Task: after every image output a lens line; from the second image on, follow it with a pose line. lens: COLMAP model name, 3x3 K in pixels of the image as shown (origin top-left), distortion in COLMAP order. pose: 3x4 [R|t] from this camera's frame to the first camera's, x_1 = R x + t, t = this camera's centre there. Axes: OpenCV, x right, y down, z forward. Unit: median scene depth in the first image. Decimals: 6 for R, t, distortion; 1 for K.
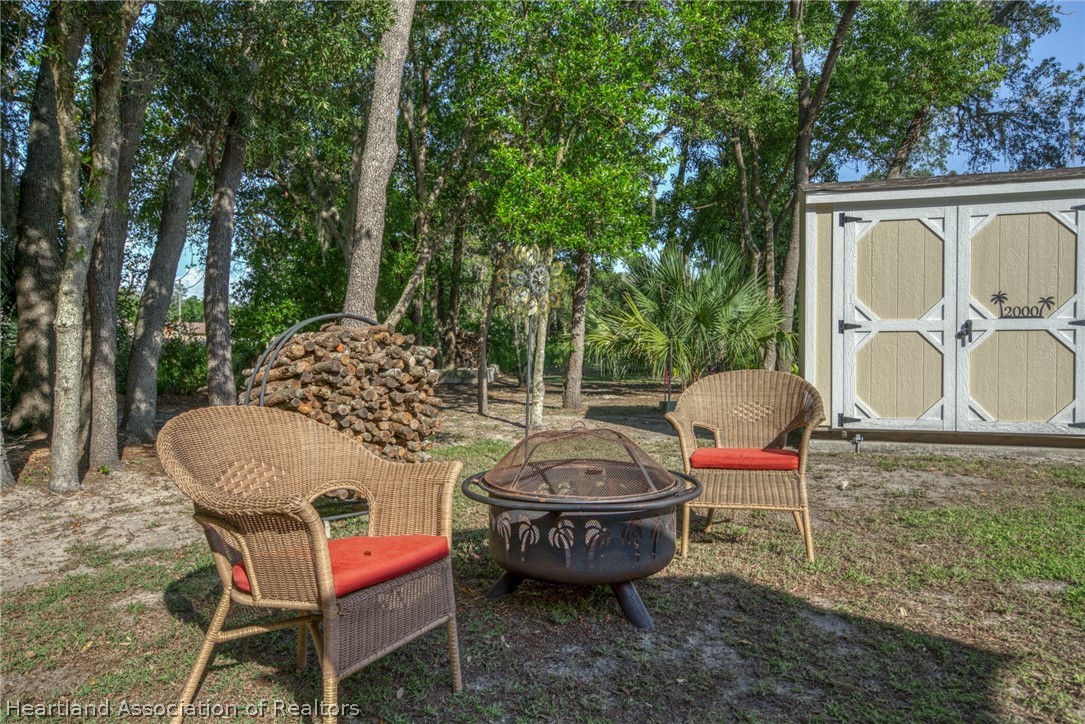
lens RADIAL K [[772.2, 0, 538.2], [0, 772.2, 357.6], [0, 0, 1]] dist [0.008645, -0.000476]
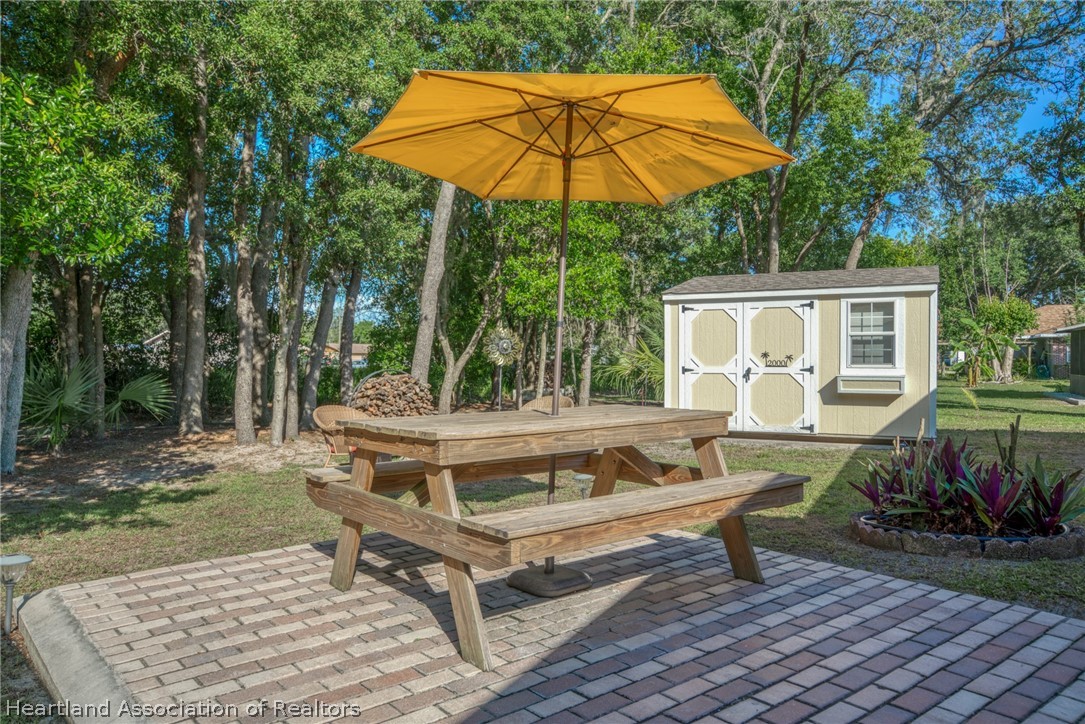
lens RADIAL K [[772.2, 0, 538.2], [0, 772.2, 357.6], [0, 0, 1]] dist [0.008645, -0.000476]
pose [[0.983594, 0.001237, -0.180392, 0.404867], [-0.005659, 0.999696, -0.024001, -0.026390], [0.180308, 0.024629, 0.983302, -0.807522]]
